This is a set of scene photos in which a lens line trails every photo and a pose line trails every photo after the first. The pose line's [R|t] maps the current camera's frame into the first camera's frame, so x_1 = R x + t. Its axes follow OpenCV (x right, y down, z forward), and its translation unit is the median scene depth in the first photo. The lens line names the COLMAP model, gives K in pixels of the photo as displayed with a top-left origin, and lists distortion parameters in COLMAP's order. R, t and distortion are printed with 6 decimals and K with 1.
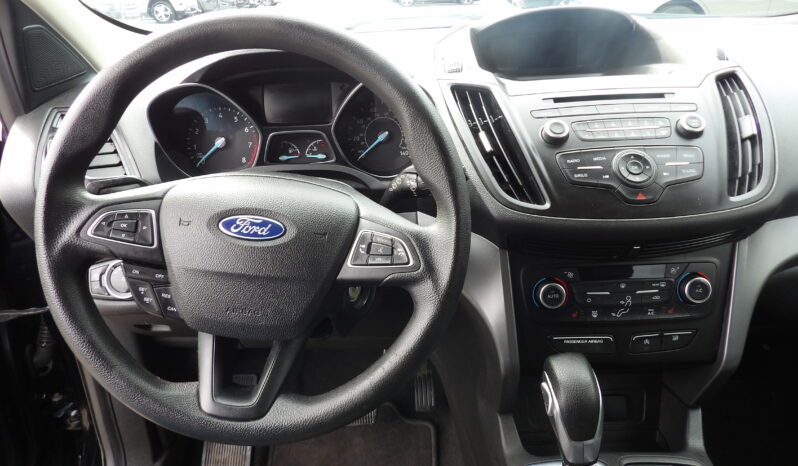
lens RADIAL K [[575.9, 0, 387.3], [0, 575.9, 231.7], [0, 0, 1]] dist [-0.028843, 0.043266]
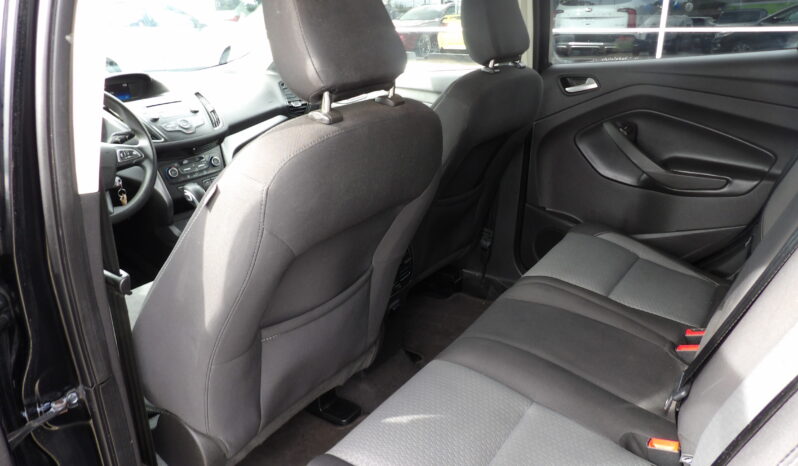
lens RADIAL K [[575.9, 0, 387.3], [0, 575.9, 231.7], [0, 0, 1]] dist [-0.028843, 0.043266]
pose [[0.599885, -0.272378, 0.752296, -1.279453], [0.331348, 0.940421, 0.076271, 0.518045], [-0.728249, 0.203518, 0.654396, -1.542878]]
